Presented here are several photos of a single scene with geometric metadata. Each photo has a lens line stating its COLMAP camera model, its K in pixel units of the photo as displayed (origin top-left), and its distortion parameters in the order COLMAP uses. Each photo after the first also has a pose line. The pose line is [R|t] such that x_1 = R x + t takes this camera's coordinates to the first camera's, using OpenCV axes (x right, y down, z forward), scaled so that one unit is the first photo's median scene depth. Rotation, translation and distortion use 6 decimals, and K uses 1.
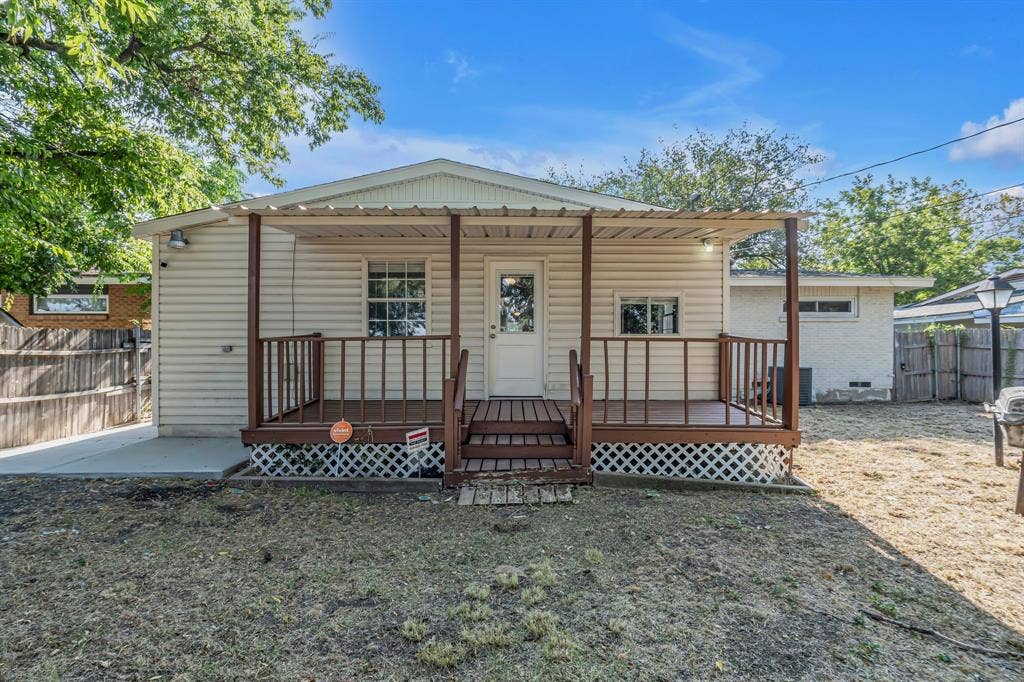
lens RADIAL K [[474.6, 0, 512.0], [0, 474.6, 341.0], [0, 0, 1]] dist [0.002055, 0.000598]
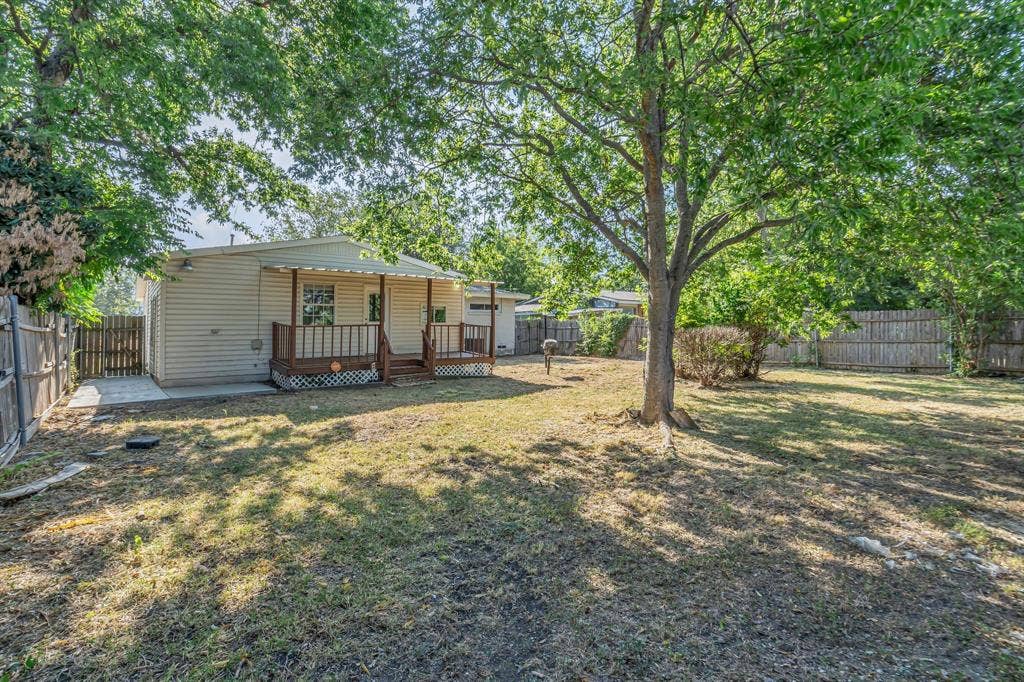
lens RADIAL K [[474.6, 0, 512.0], [0, 474.6, 341.0], [0, 0, 1]] dist [0.002055, 0.000598]
pose [[0.773631, -0.024774, 0.633151, -0.929875], [0.000225, 0.999246, 0.038823, -0.018106], [-0.633636, -0.029892, 0.773054, -1.058460]]
